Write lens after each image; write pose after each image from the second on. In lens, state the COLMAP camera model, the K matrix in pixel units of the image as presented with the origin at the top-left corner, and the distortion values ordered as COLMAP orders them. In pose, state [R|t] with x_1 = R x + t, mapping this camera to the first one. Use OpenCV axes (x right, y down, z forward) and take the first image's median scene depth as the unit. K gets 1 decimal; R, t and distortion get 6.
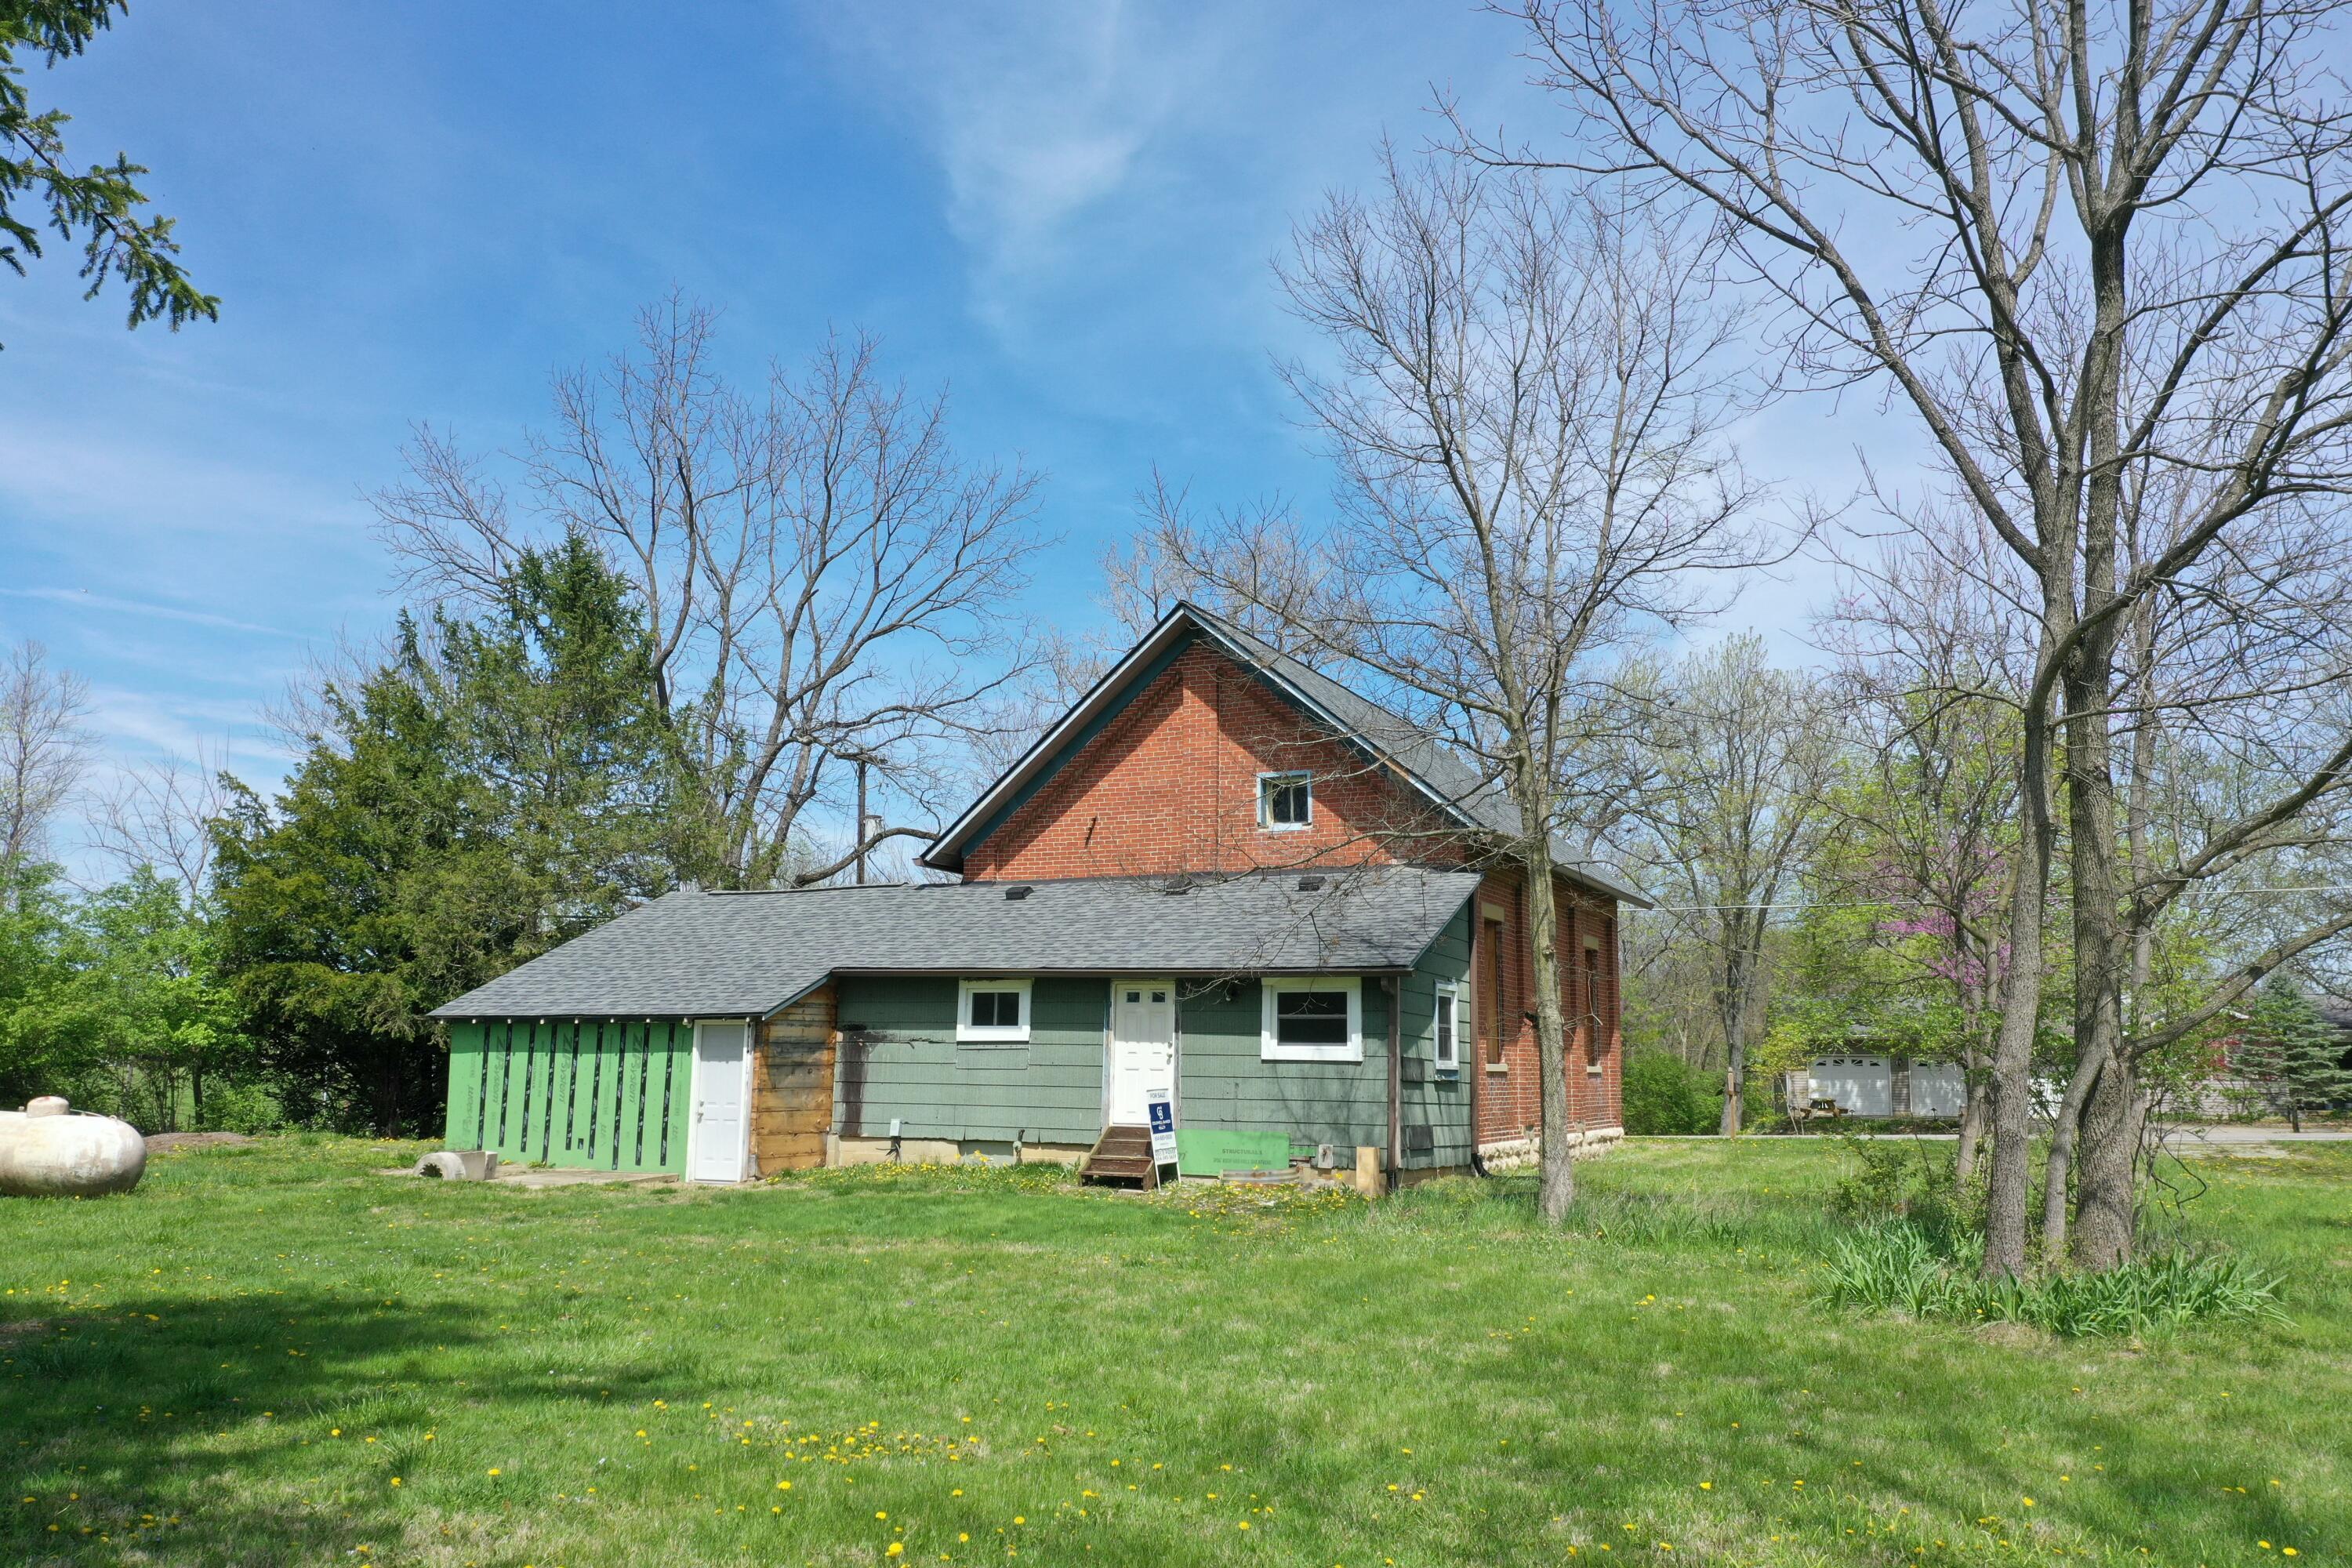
lens RADIAL K [[1848.7, 0, 1177.9], [0, 1848.7, 791.1], [0, 0, 1]] dist [-0.013319, -0.001676]
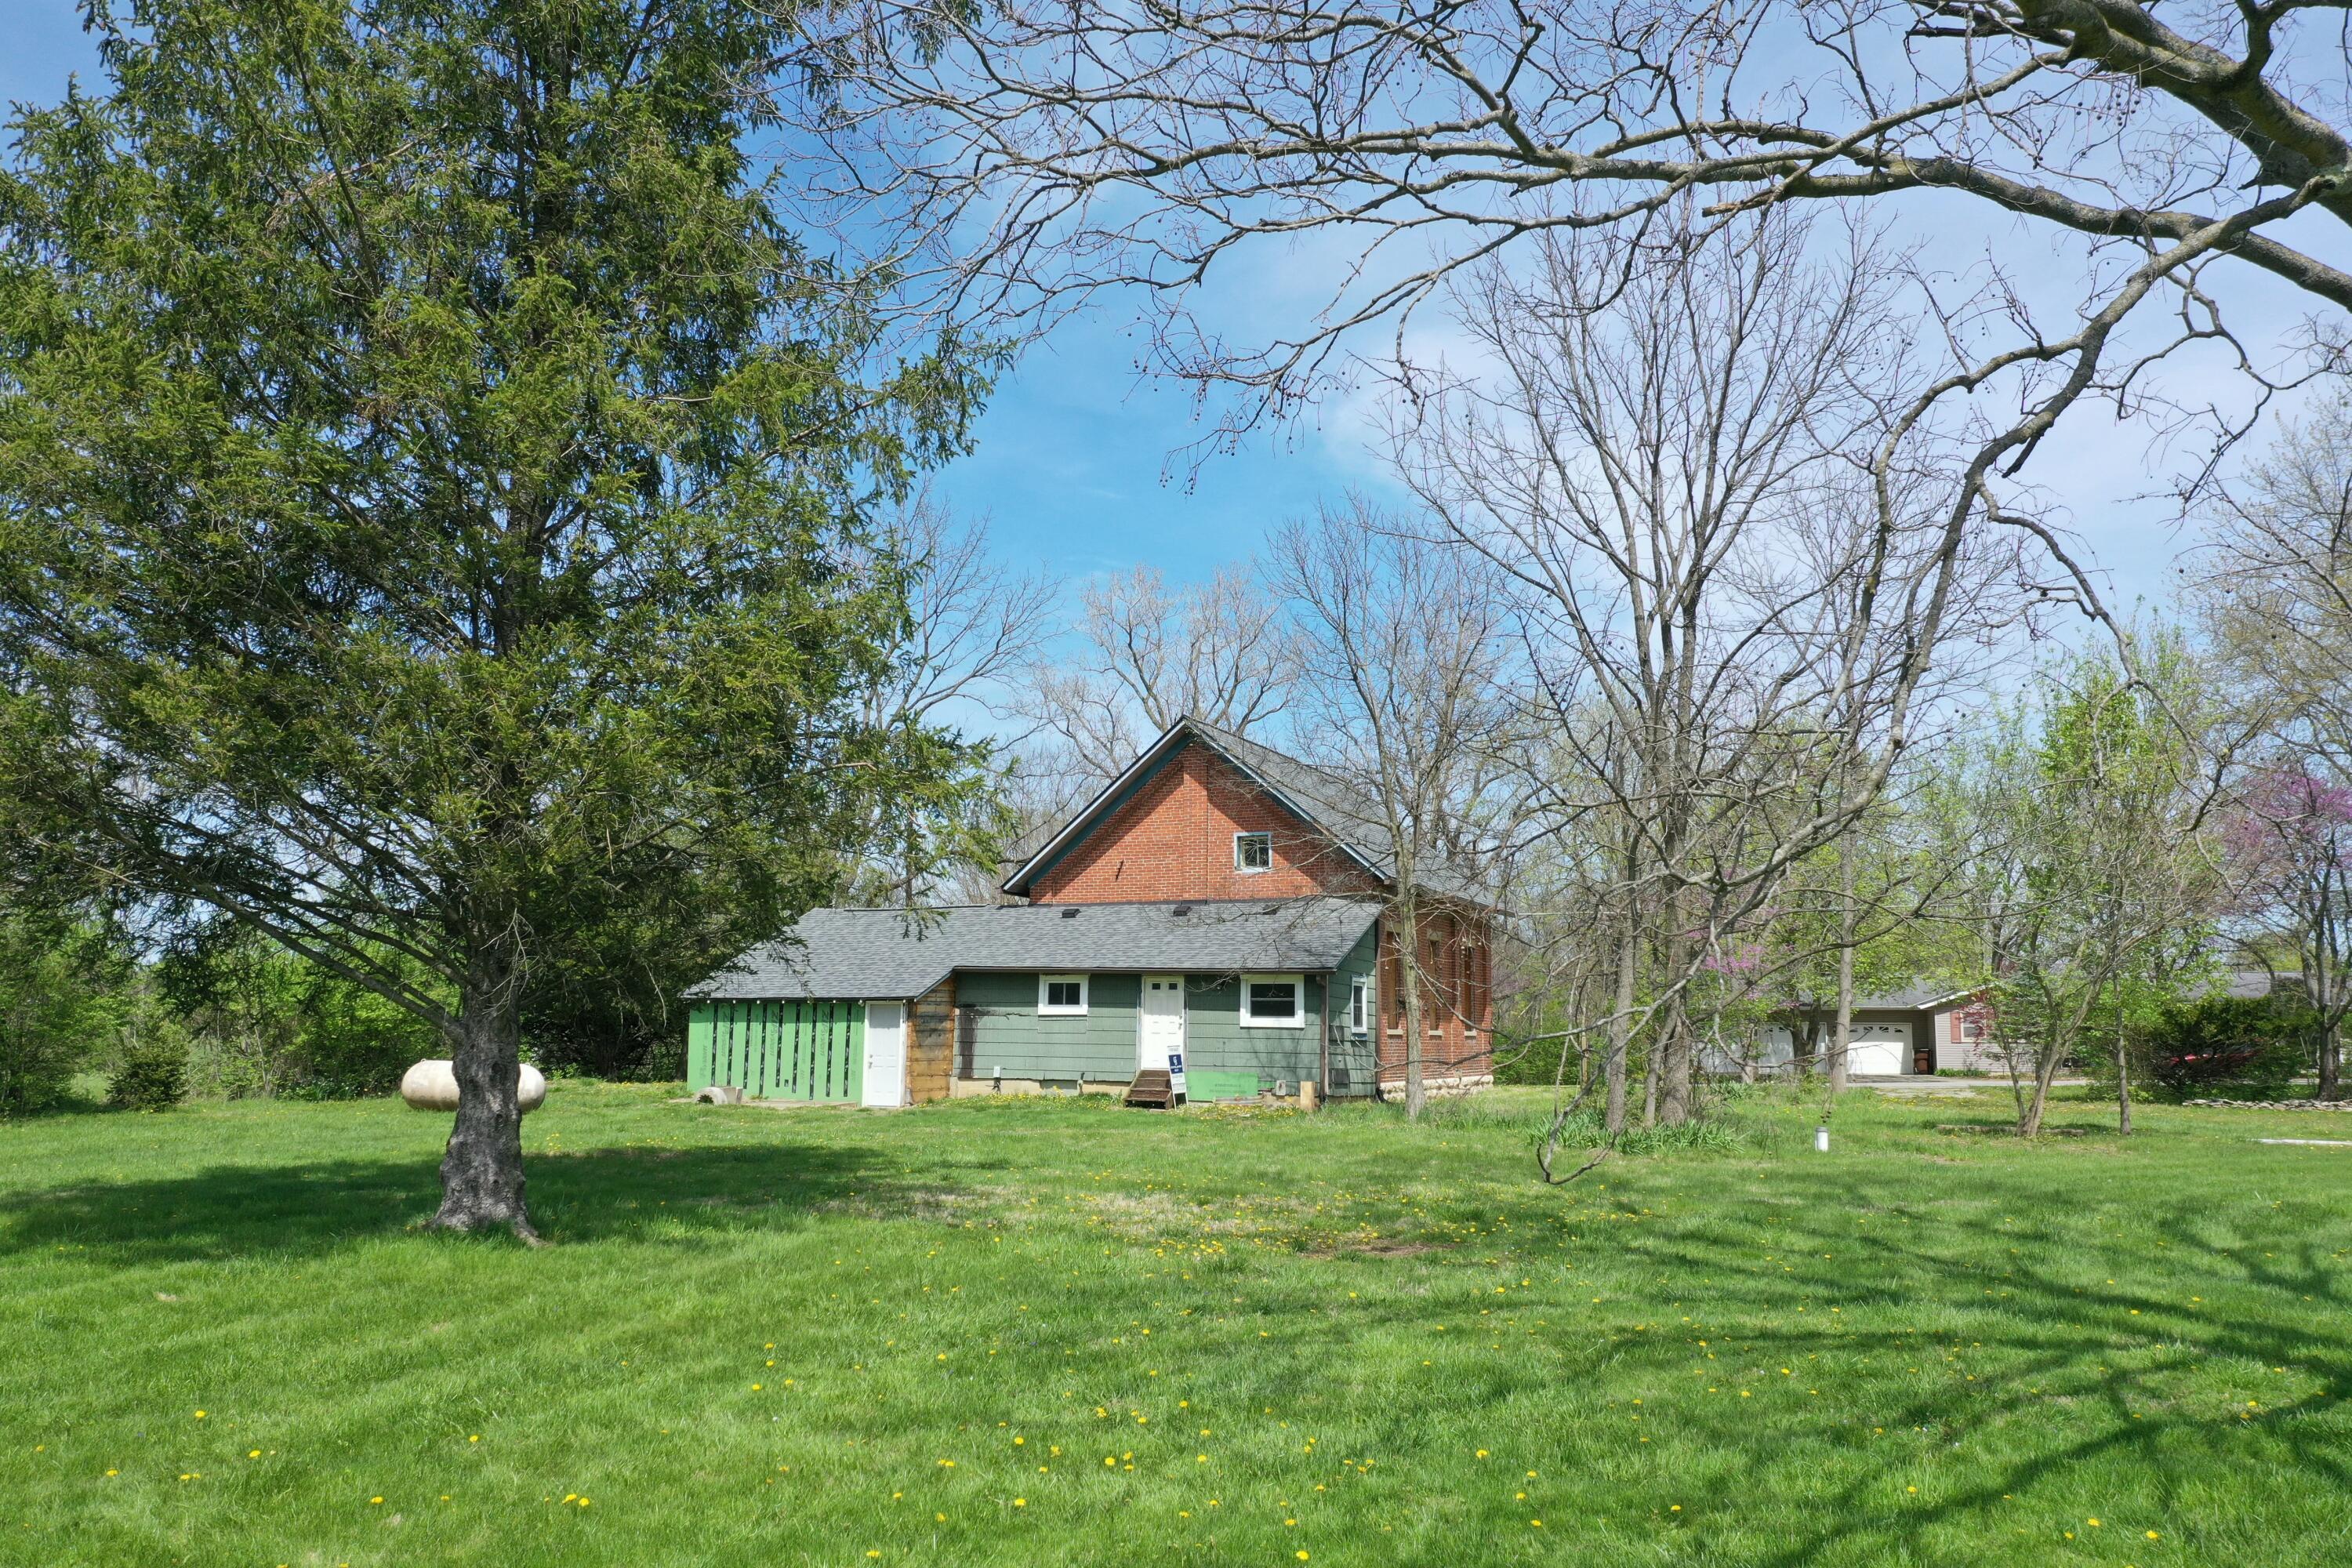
lens RADIAL K [[1848.7, 0, 1177.9], [0, 1848.7, 791.1], [0, 0, 1]] dist [-0.013319, -0.001676]
pose [[0.999568, 0.002943, 0.029253, -0.050855], [-0.003441, 0.999850, 0.016996, -0.076041], [-0.029198, -0.017089, 0.999428, -0.527202]]
